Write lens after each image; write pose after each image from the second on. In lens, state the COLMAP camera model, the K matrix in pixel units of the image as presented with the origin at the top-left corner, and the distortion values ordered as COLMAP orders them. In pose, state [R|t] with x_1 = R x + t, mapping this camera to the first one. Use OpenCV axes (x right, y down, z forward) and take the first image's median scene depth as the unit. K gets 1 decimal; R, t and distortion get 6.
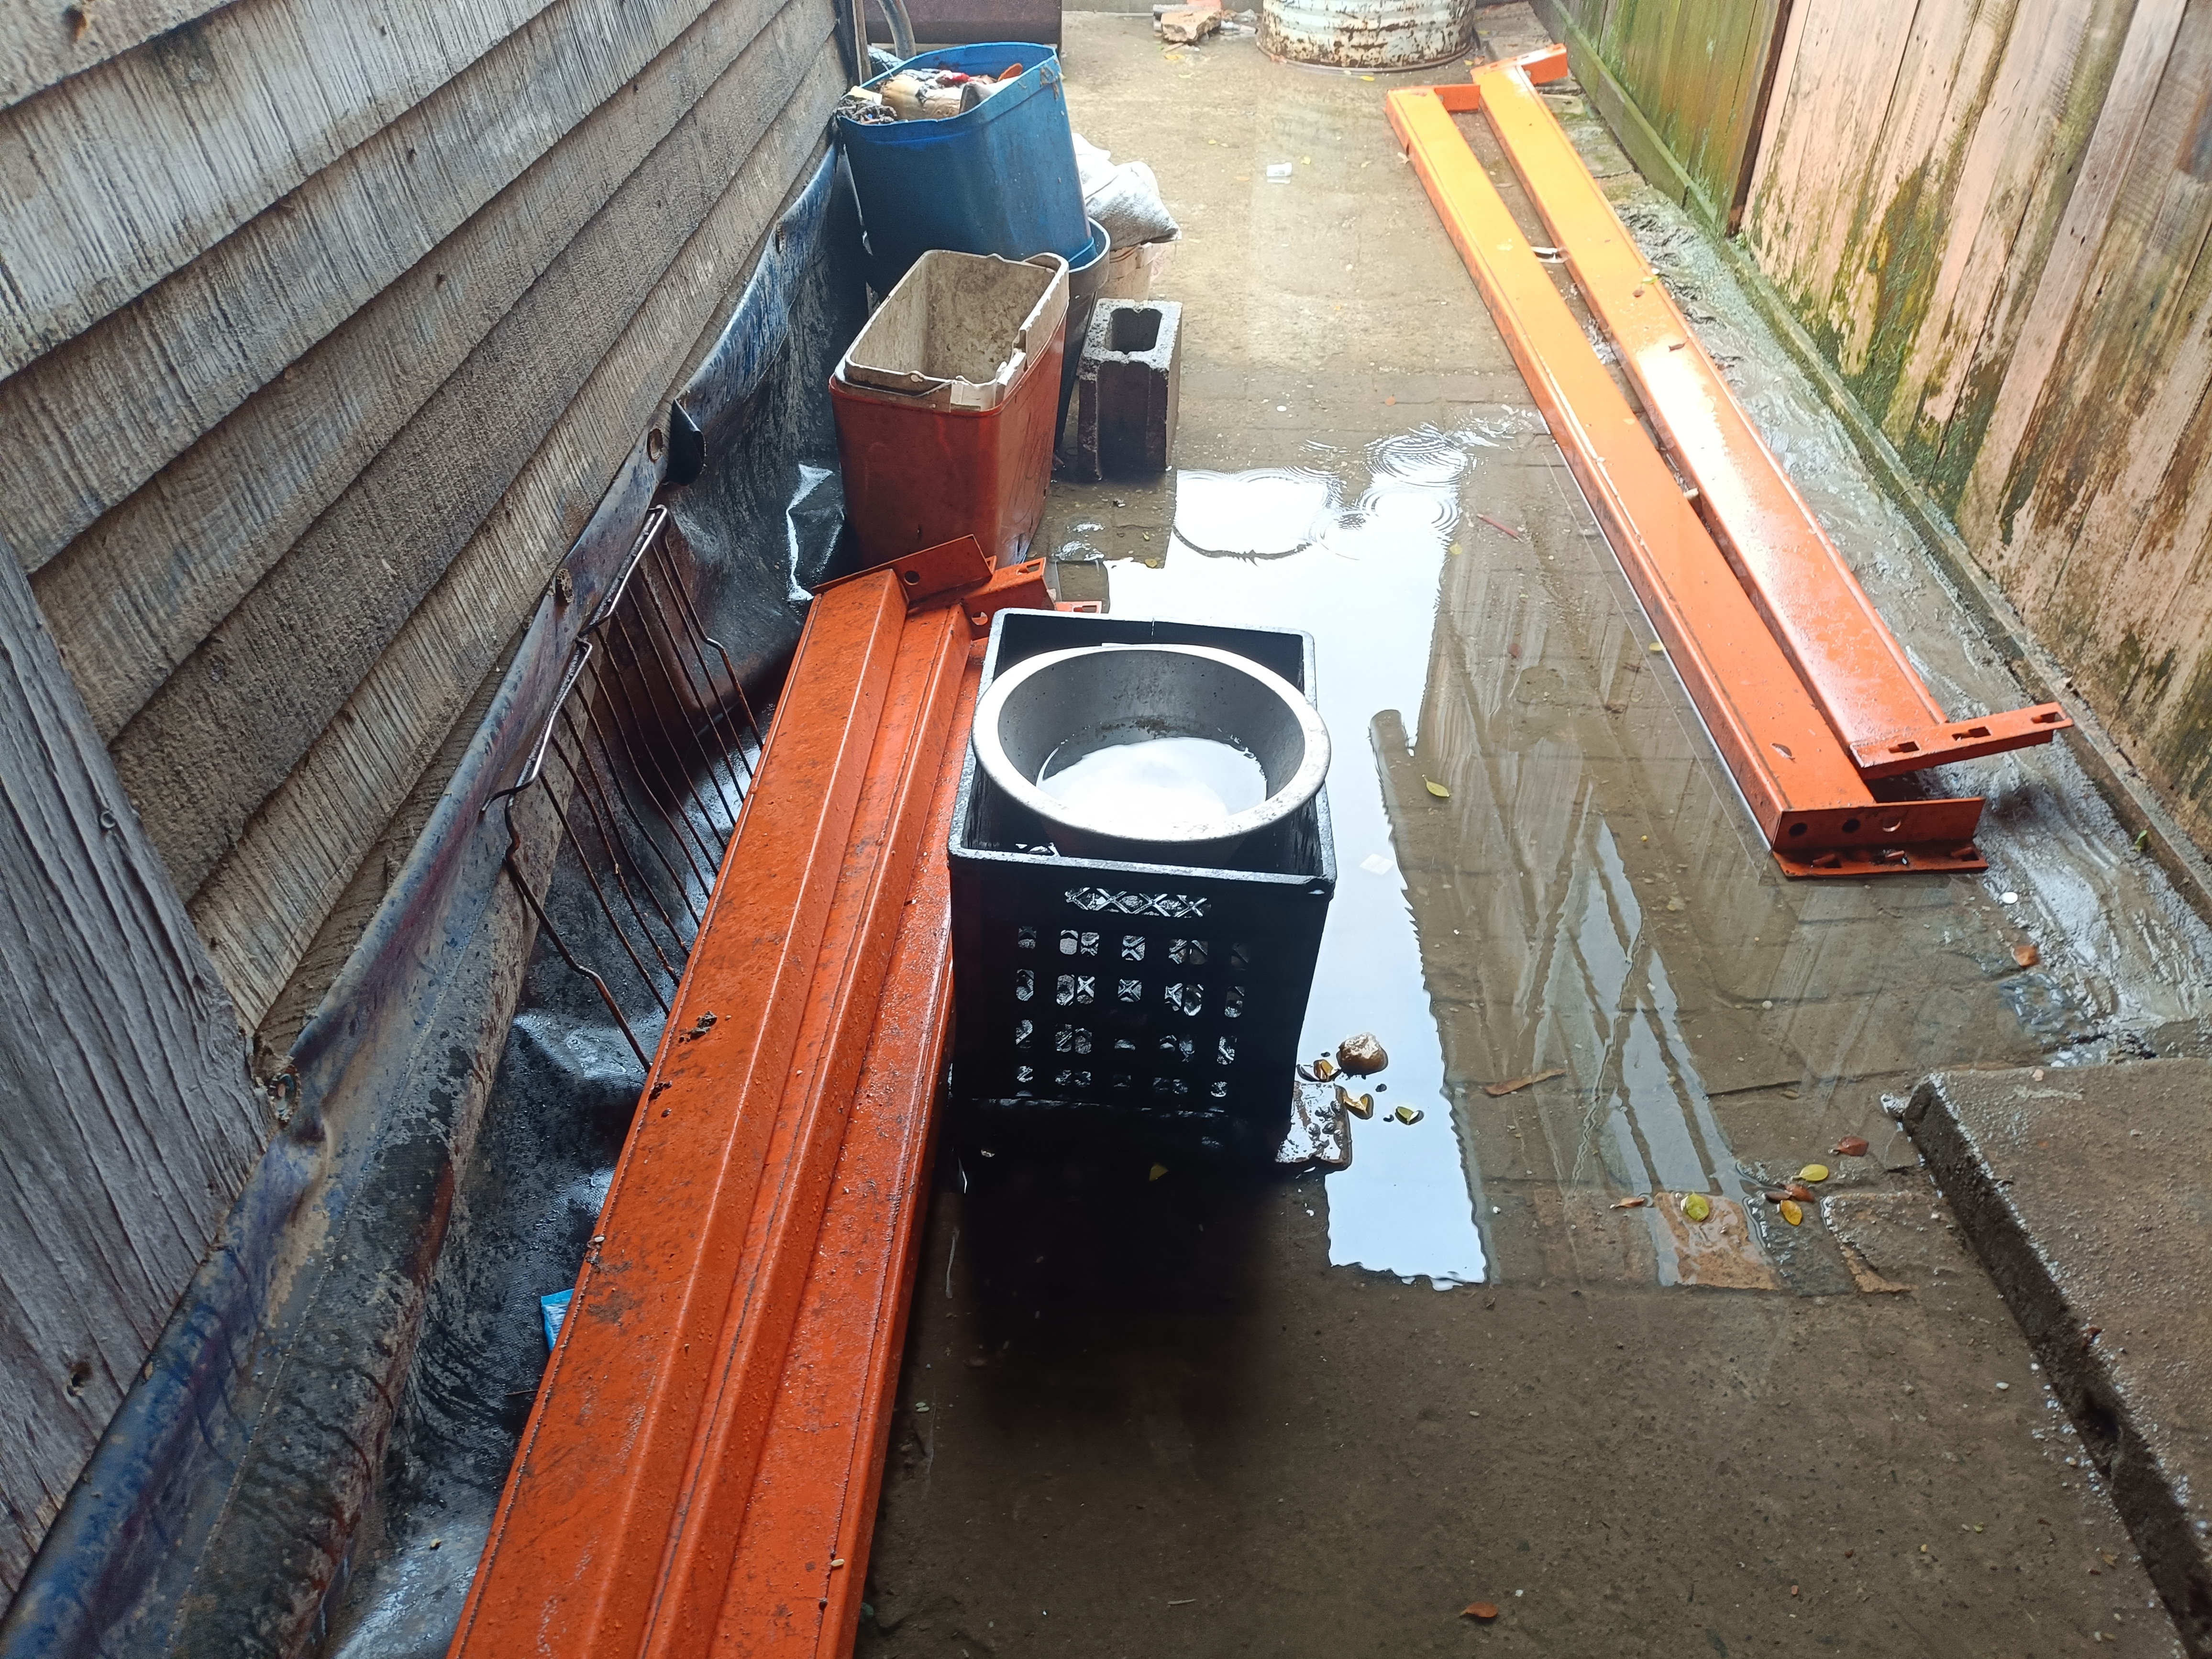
lens RADIAL K [[1618.9, 0, 1119.6], [0, 1618.9, 836.7], [0, 0, 1]] dist [0.061579, -0.063042]
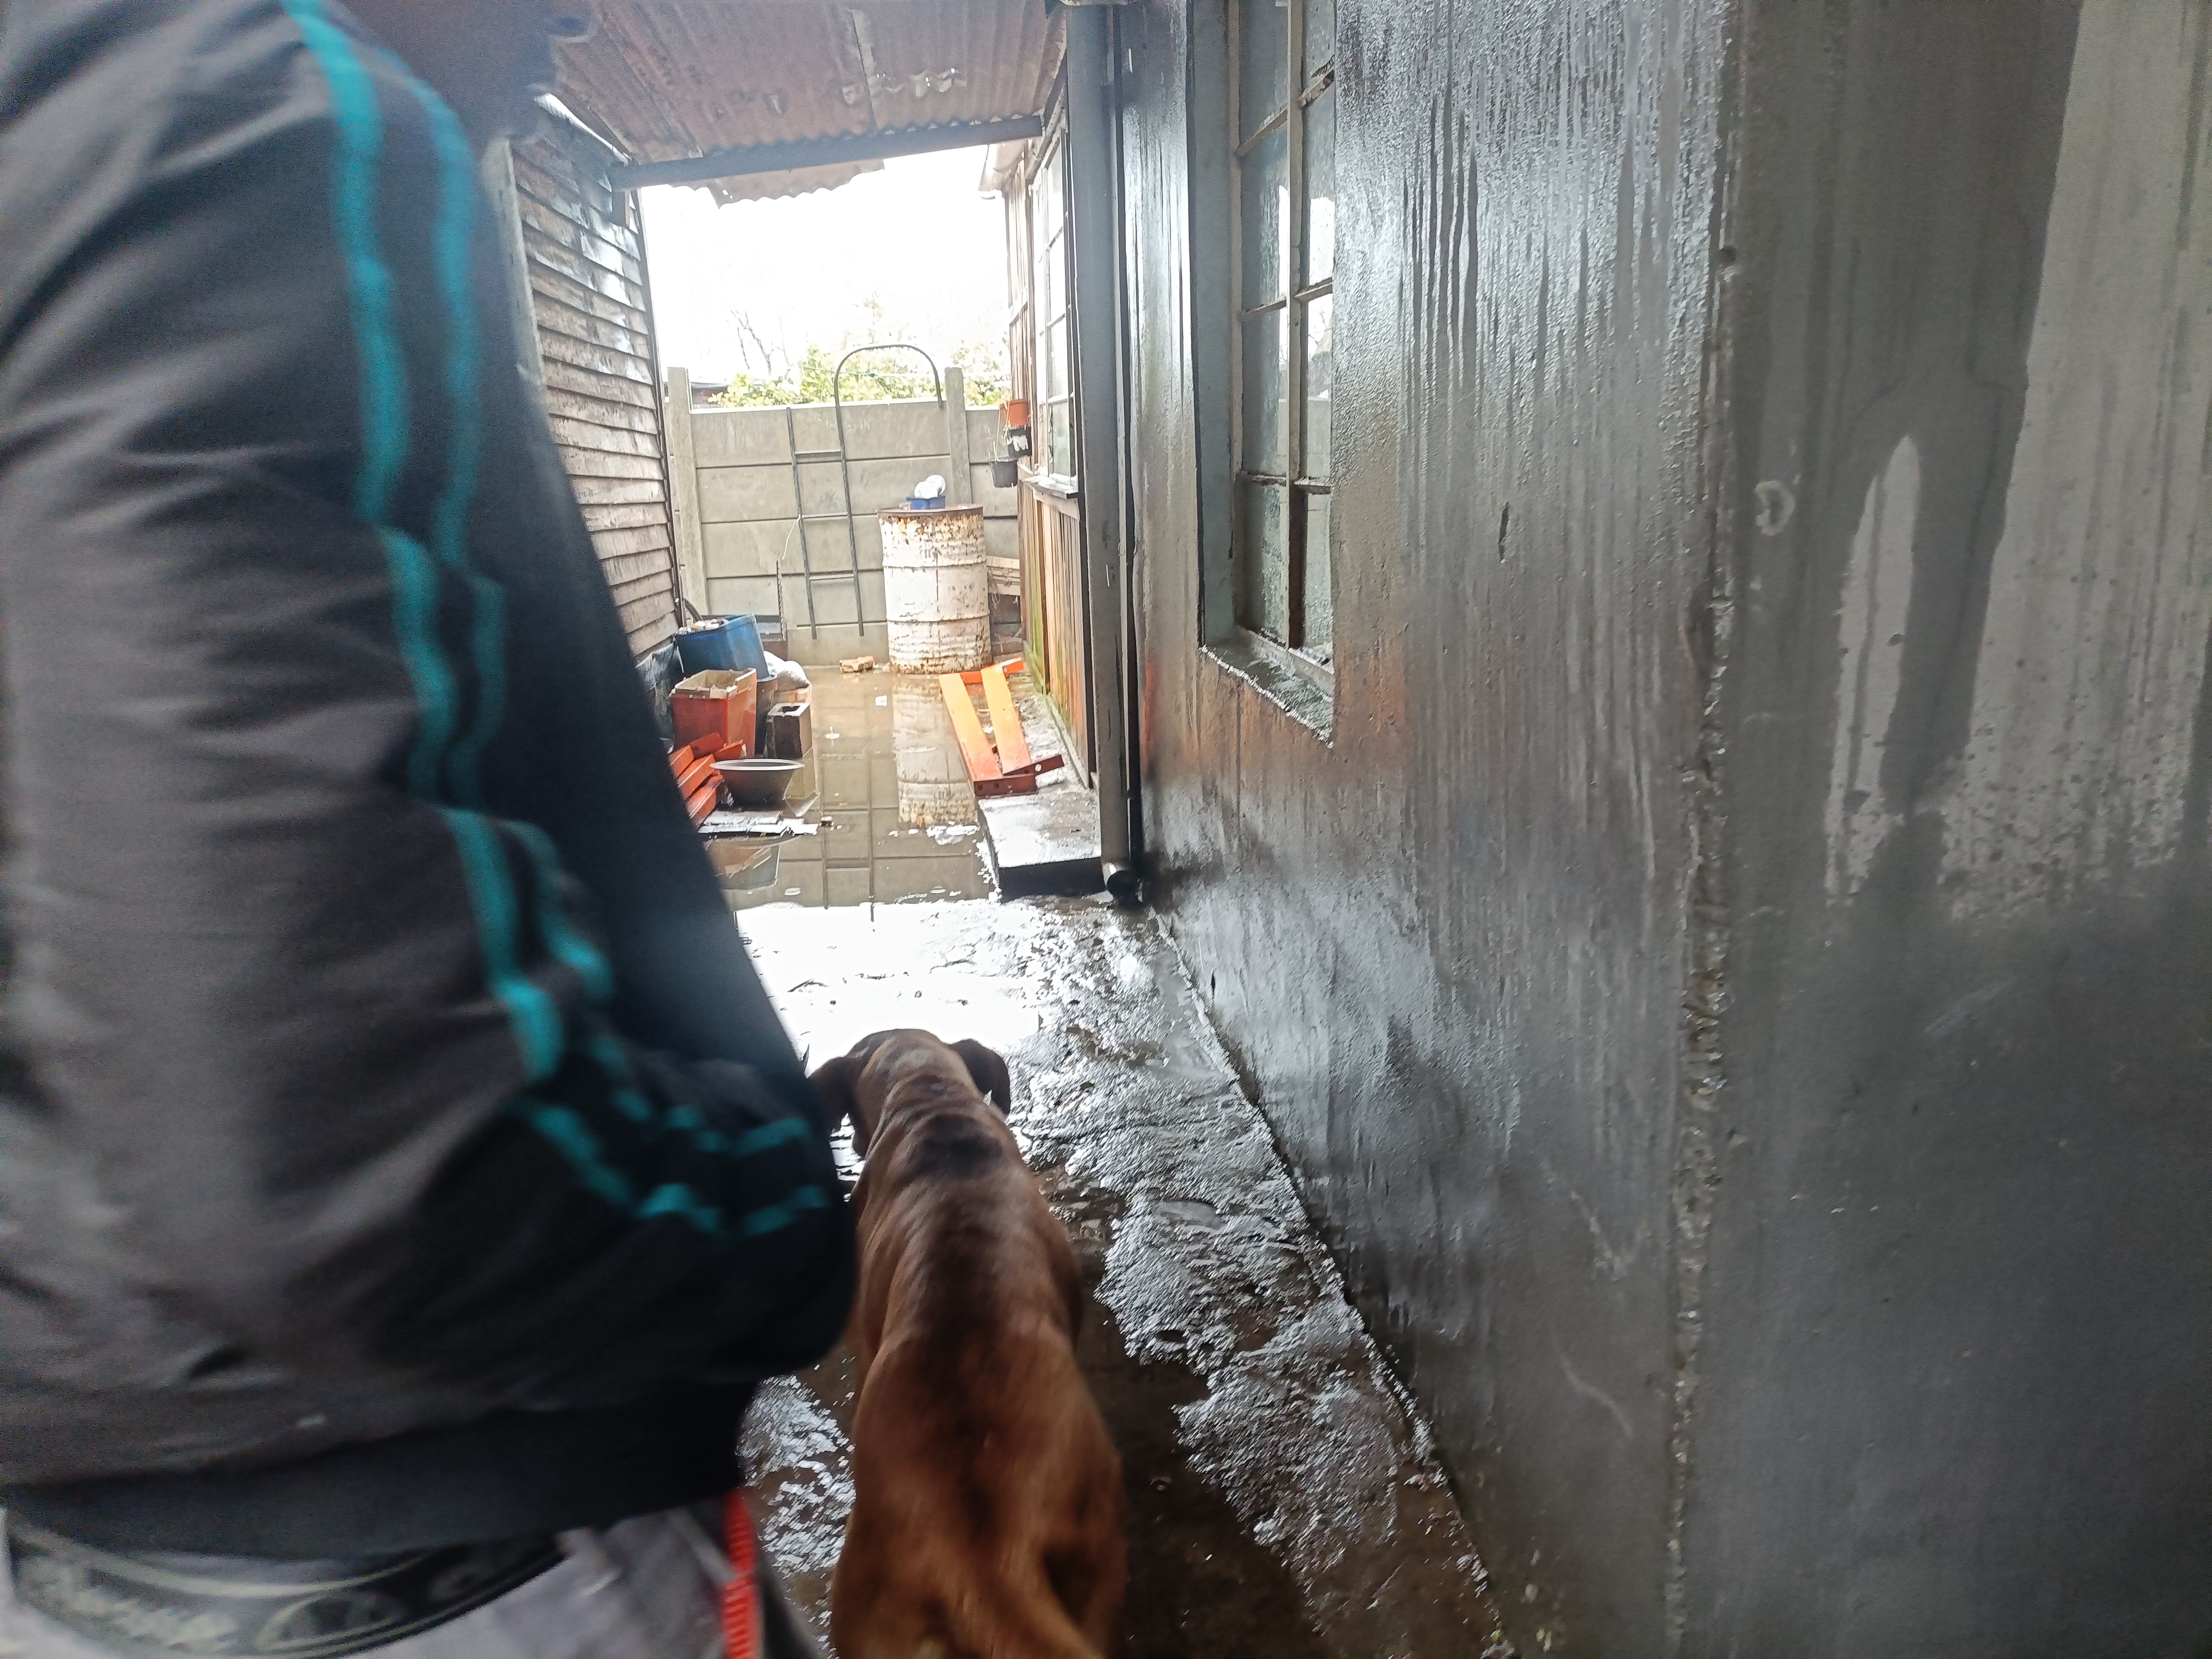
lens RADIAL K [[1618.9, 0, 1119.6], [0, 1618.9, 836.7], [0, 0, 1]] dist [0.061579, -0.063042]
pose [[0.993384, -0.029144, 0.111078, 0.158431], [0.074795, 0.898168, -0.433244, 0.685936], [-0.087140, 0.438685, 0.894406, -0.851838]]
